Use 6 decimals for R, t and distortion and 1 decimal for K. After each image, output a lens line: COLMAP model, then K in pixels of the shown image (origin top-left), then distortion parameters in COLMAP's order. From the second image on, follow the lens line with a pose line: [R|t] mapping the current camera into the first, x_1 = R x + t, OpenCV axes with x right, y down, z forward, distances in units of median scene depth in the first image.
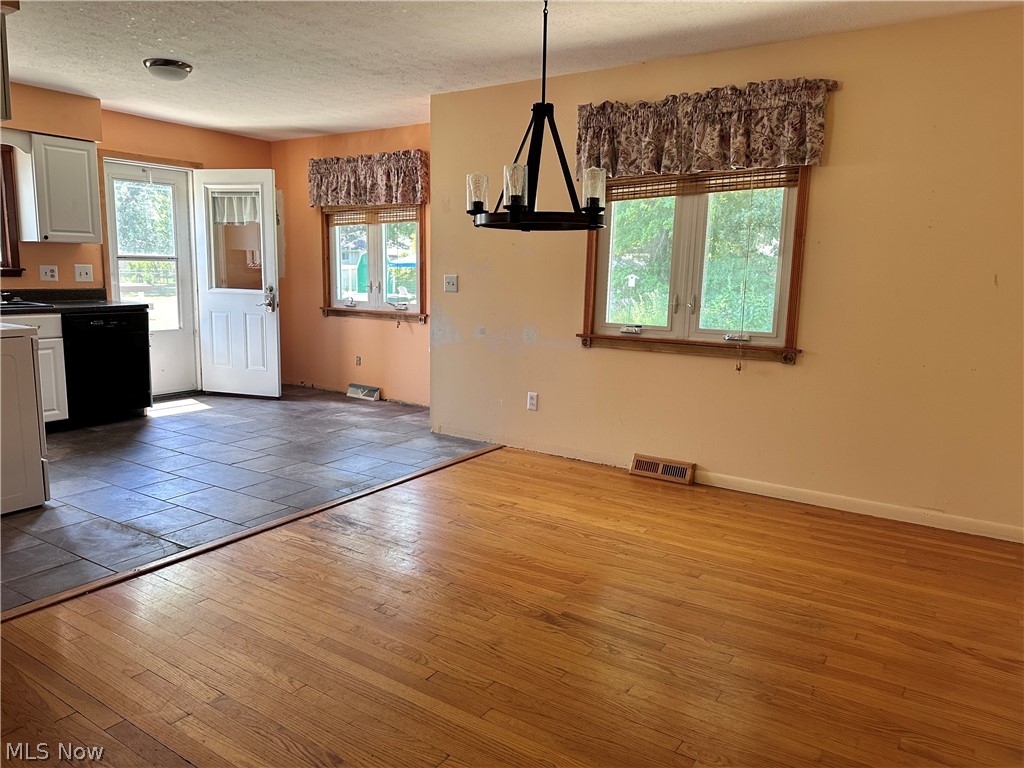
lens RADIAL K [[714.8, 0, 514.0], [0, 714.8, 374.7], [0, 0, 1]] dist [0.131821, -0.179172]
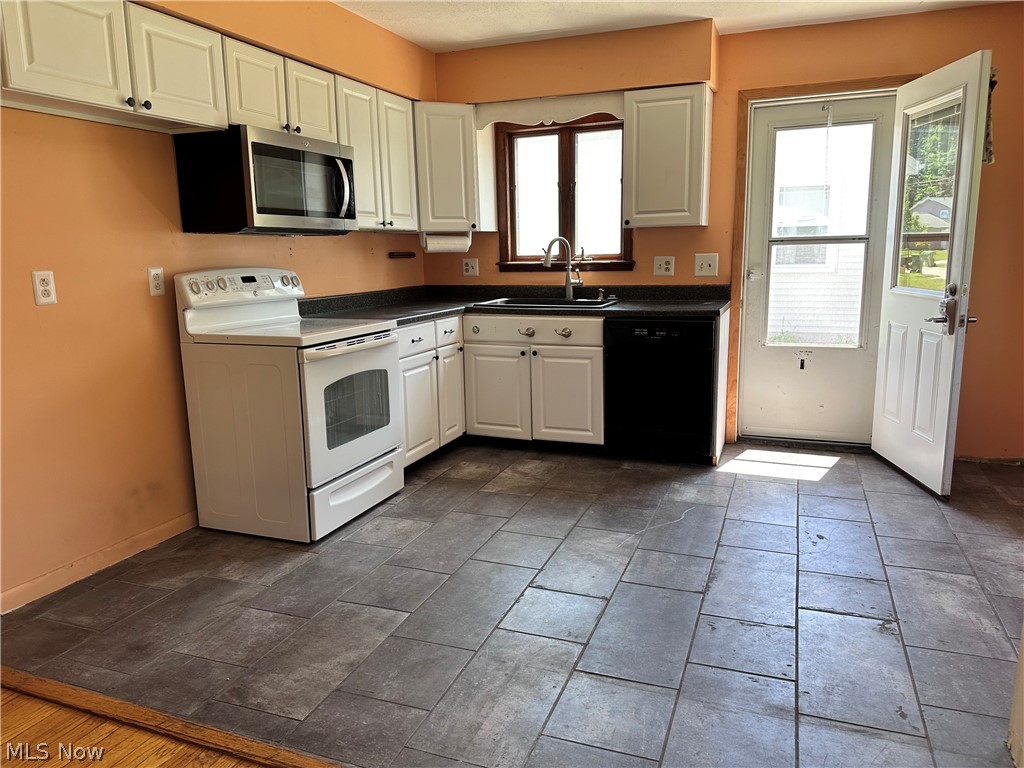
lens RADIAL K [[714.8, 0, 514.0], [0, 714.8, 374.7], [0, 0, 1]] dist [0.131821, -0.179172]
pose [[0.203772, 0.145224, -0.968187, 0.126445], [-0.119786, 0.985205, 0.122566, -0.094640], [0.971663, 0.091000, 0.218153, 0.654292]]
